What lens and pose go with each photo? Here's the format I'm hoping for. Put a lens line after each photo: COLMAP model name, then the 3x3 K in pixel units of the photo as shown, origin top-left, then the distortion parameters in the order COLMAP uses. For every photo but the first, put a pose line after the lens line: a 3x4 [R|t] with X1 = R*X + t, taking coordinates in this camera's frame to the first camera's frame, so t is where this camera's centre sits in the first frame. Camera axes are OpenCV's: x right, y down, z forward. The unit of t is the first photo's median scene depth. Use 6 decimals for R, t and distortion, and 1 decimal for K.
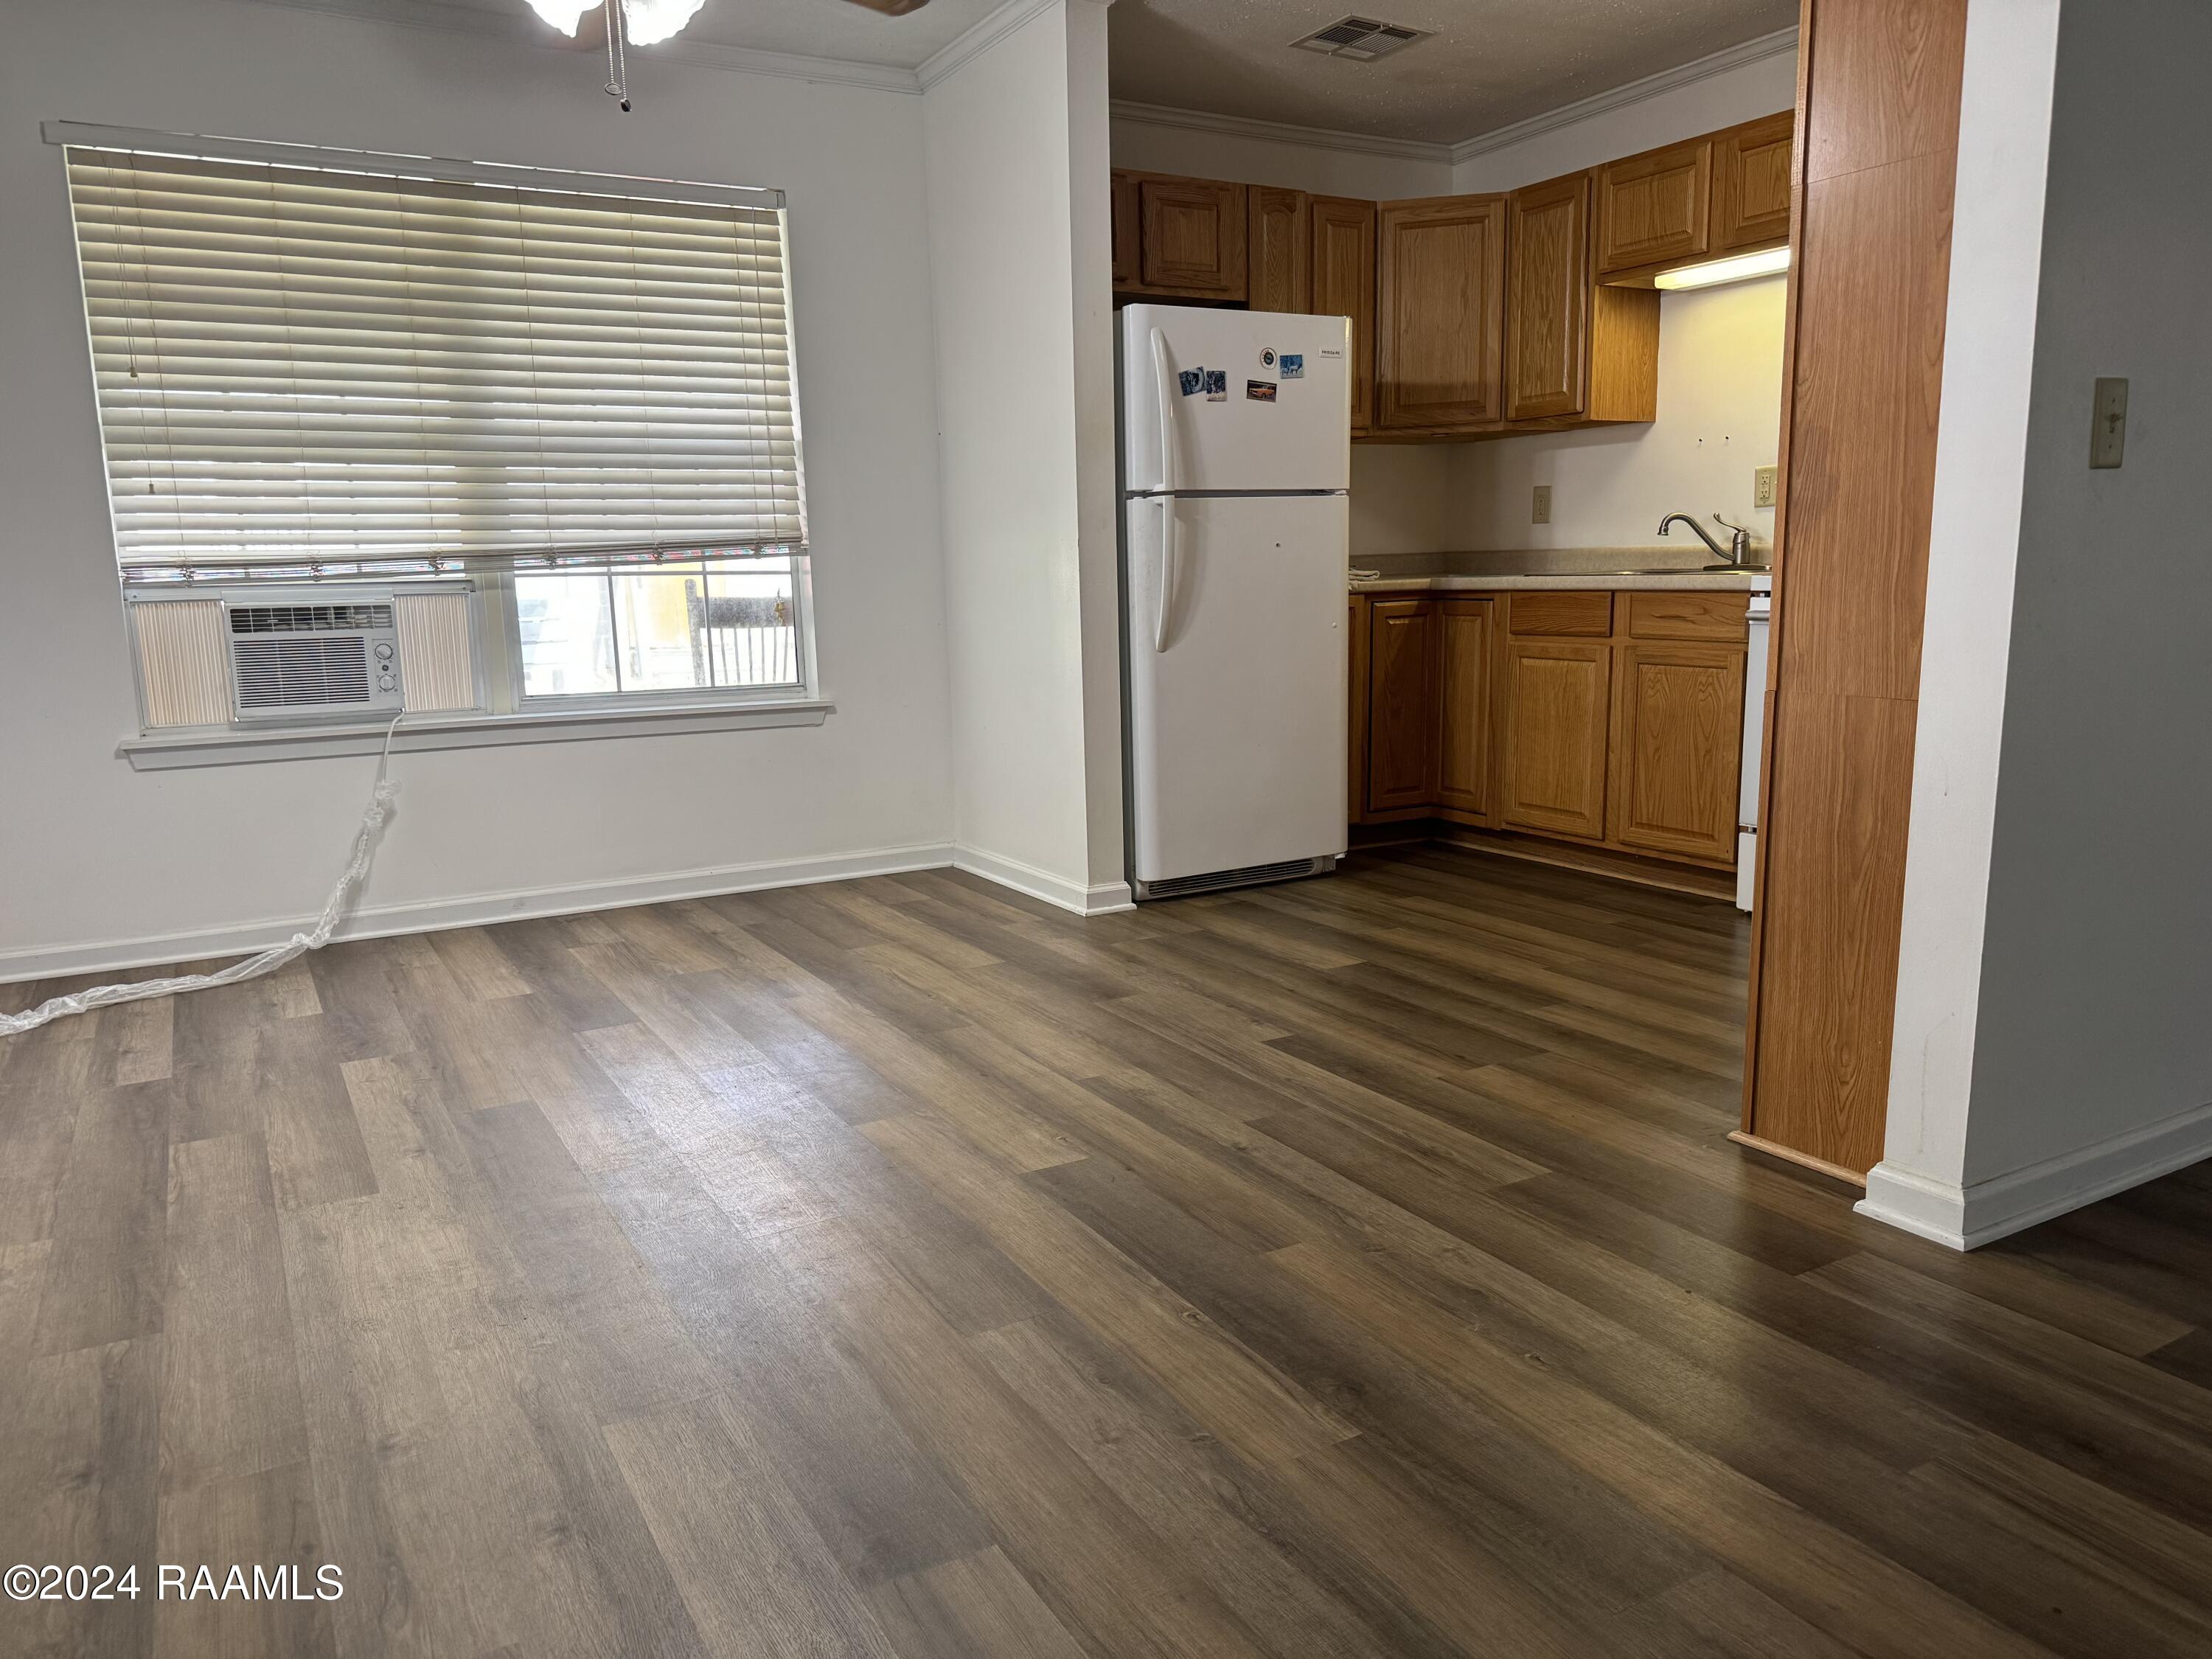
lens RADIAL K [[1544.9, 0, 1063.6], [0, 1544.9, 843.8], [0, 0, 1]] dist [0.032895, -0.053761]
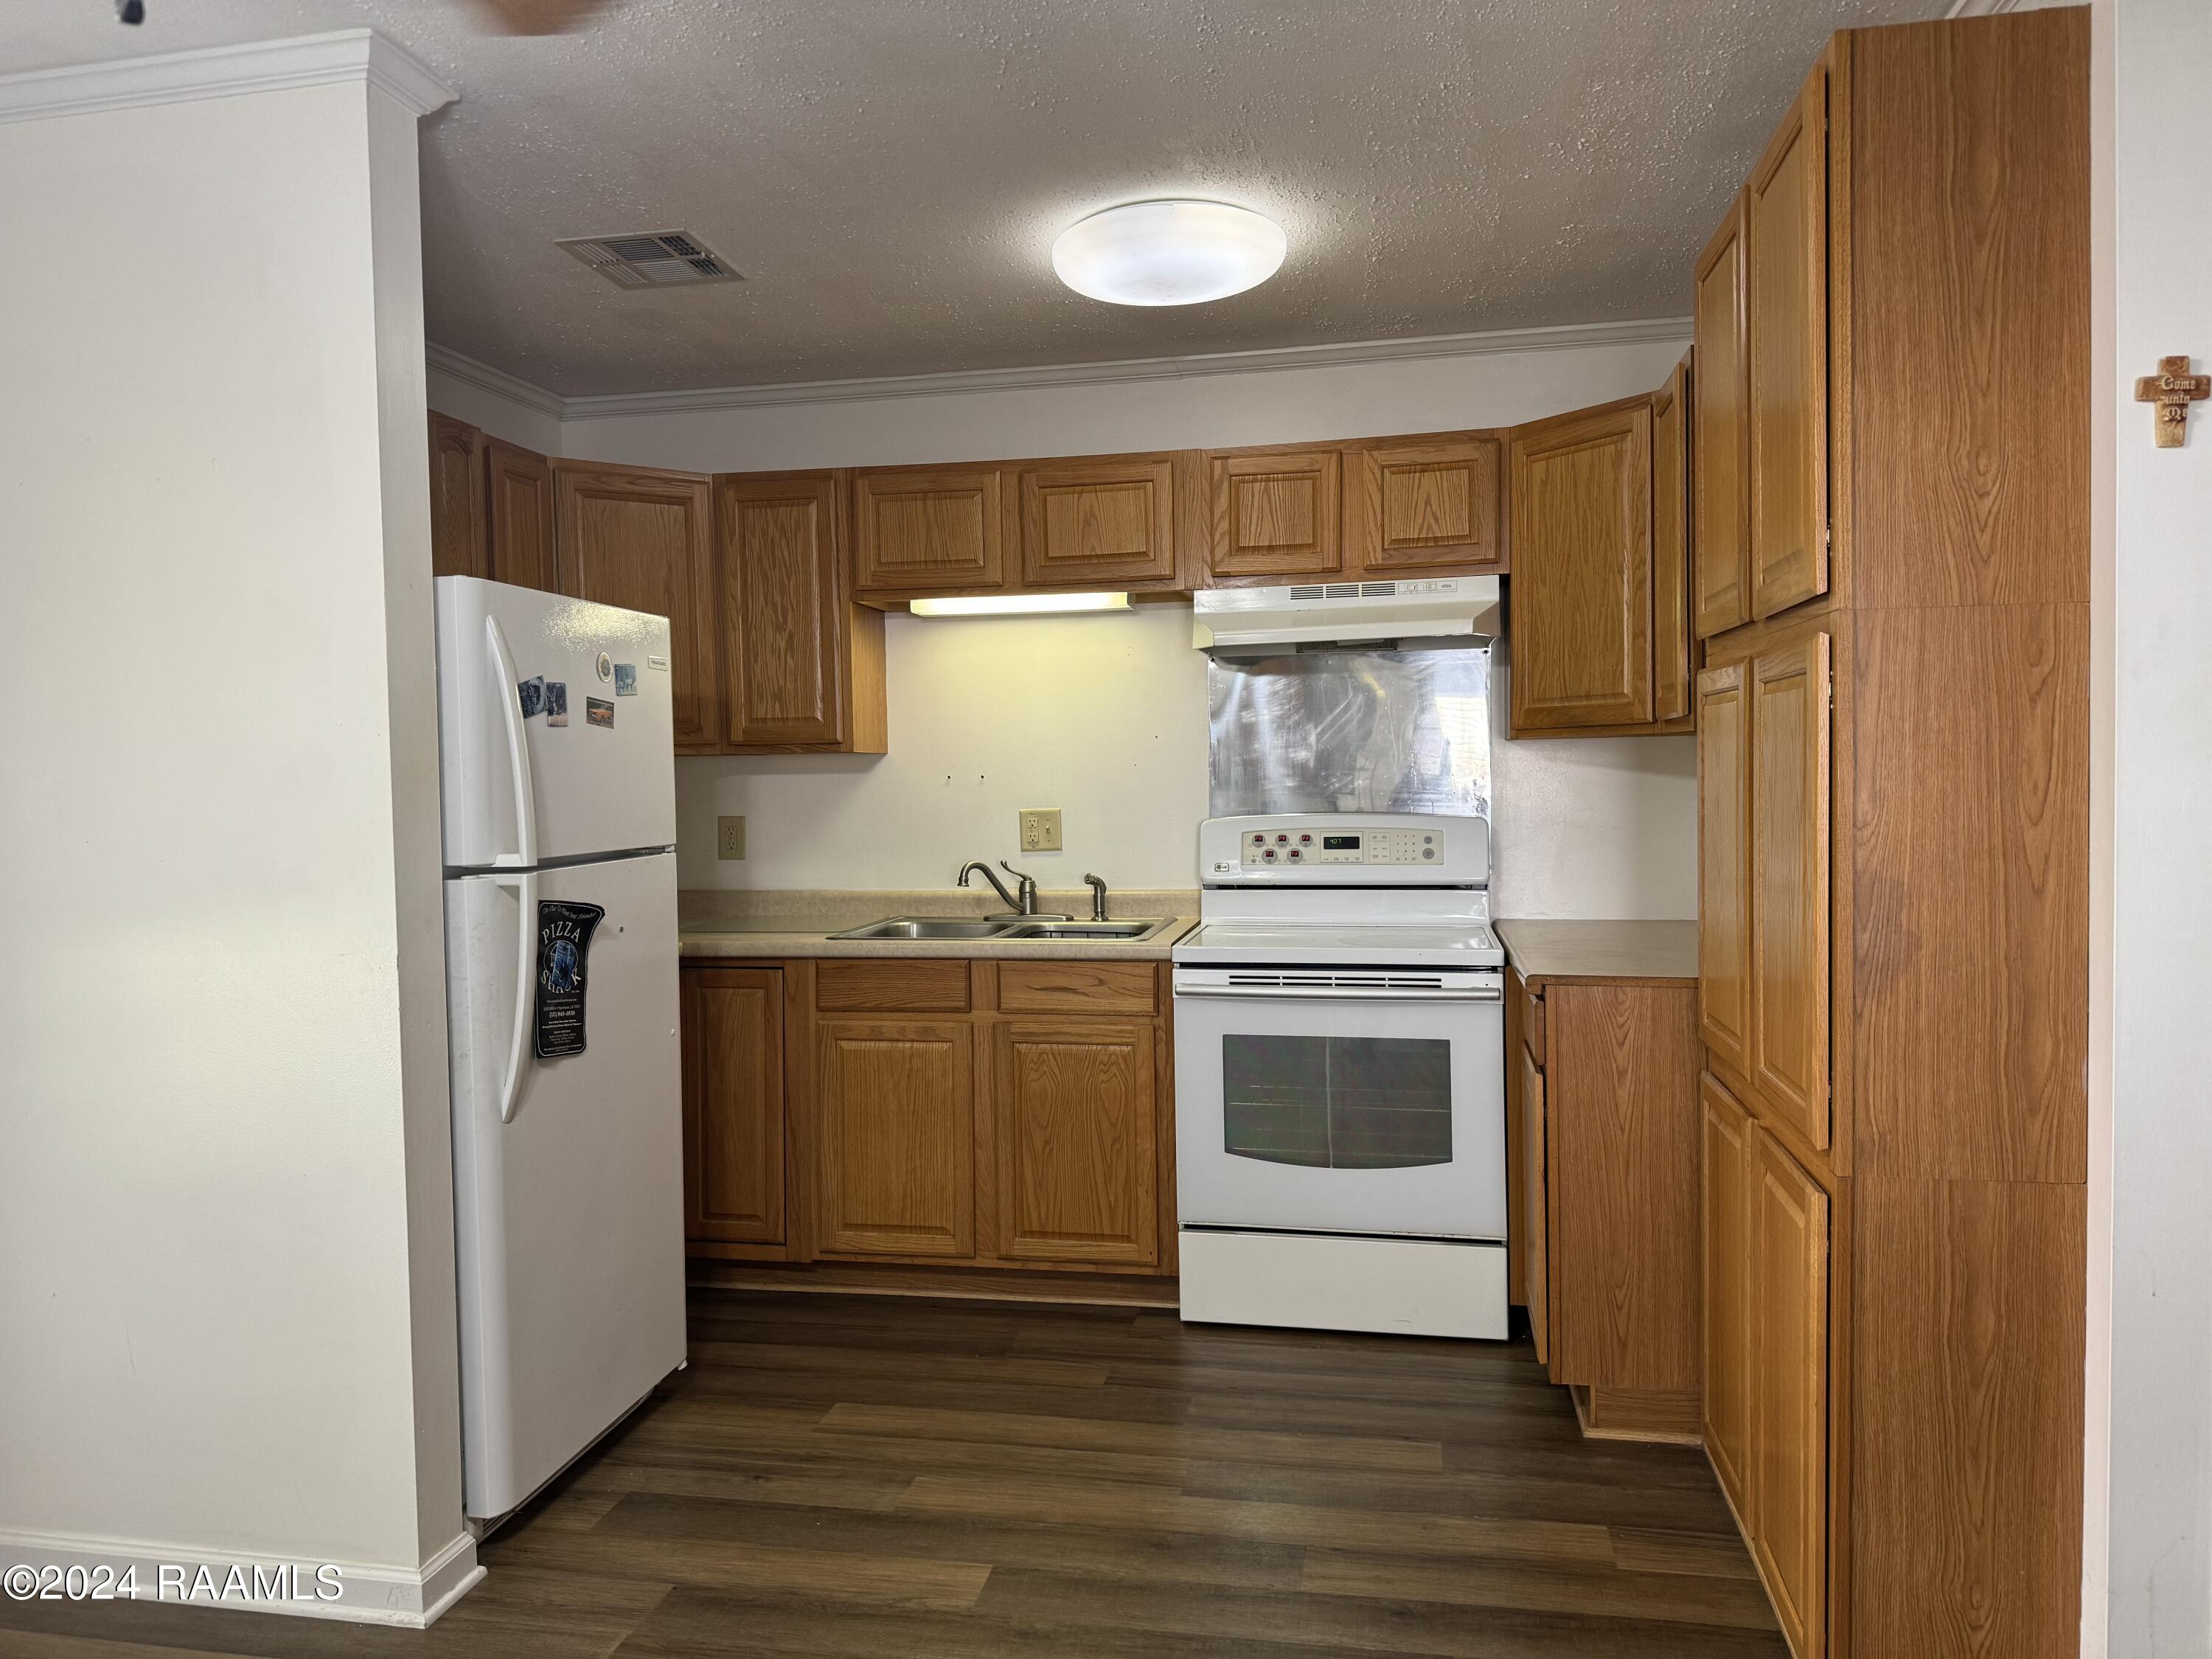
lens RADIAL K [[1546.9, 0, 1089.0], [0, 1546.9, 818.6], [0, 0, 1]] dist [0.121322, -0.162203]
pose [[0.642965, -0.007695, 0.765857, -0.267671], [0.138017, 0.984744, -0.105976, -0.147031], [-0.753357, 0.173840, 0.634218, 0.419023]]
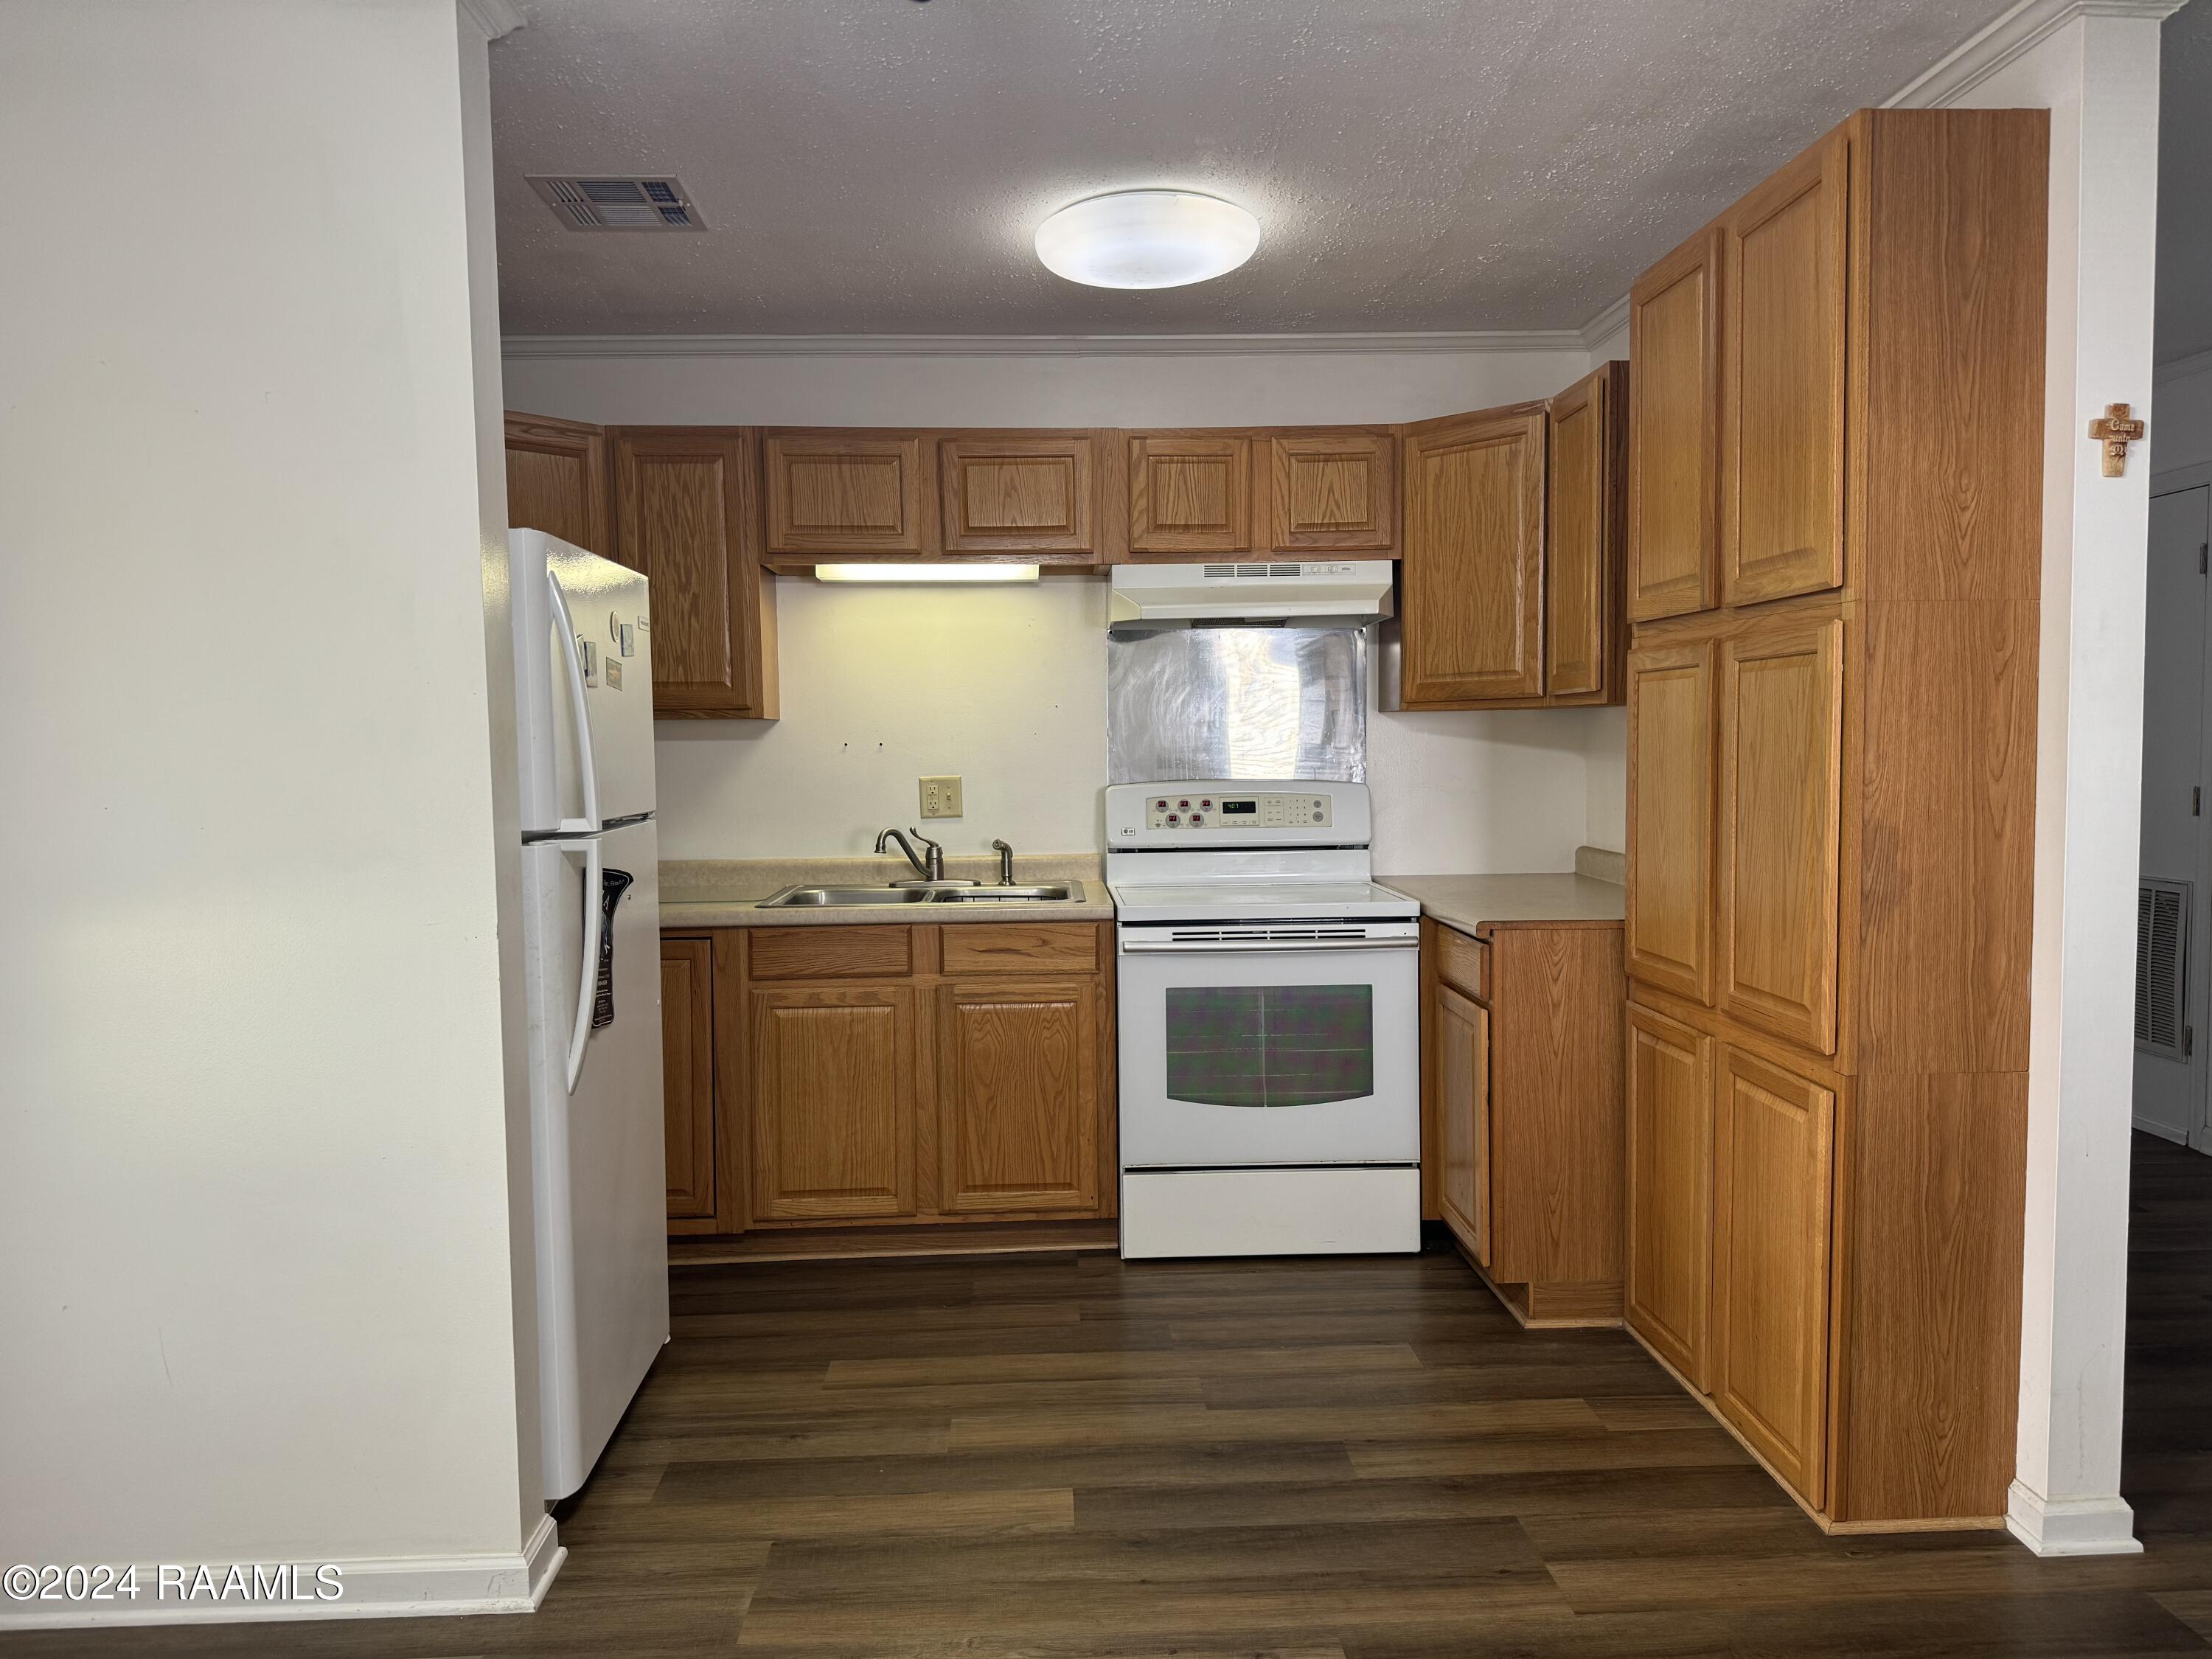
lens RADIAL K [[1541.2, 0, 1106.0], [0, 1541.2, 829.5], [0, 0, 1]] dist [0.119783, -0.178023]
pose [[0.439963, -0.031312, 0.897470, -0.386023], [0.163040, 0.985568, -0.045541, -0.166072], [-0.883091, 0.166359, 0.438719, 0.546709]]
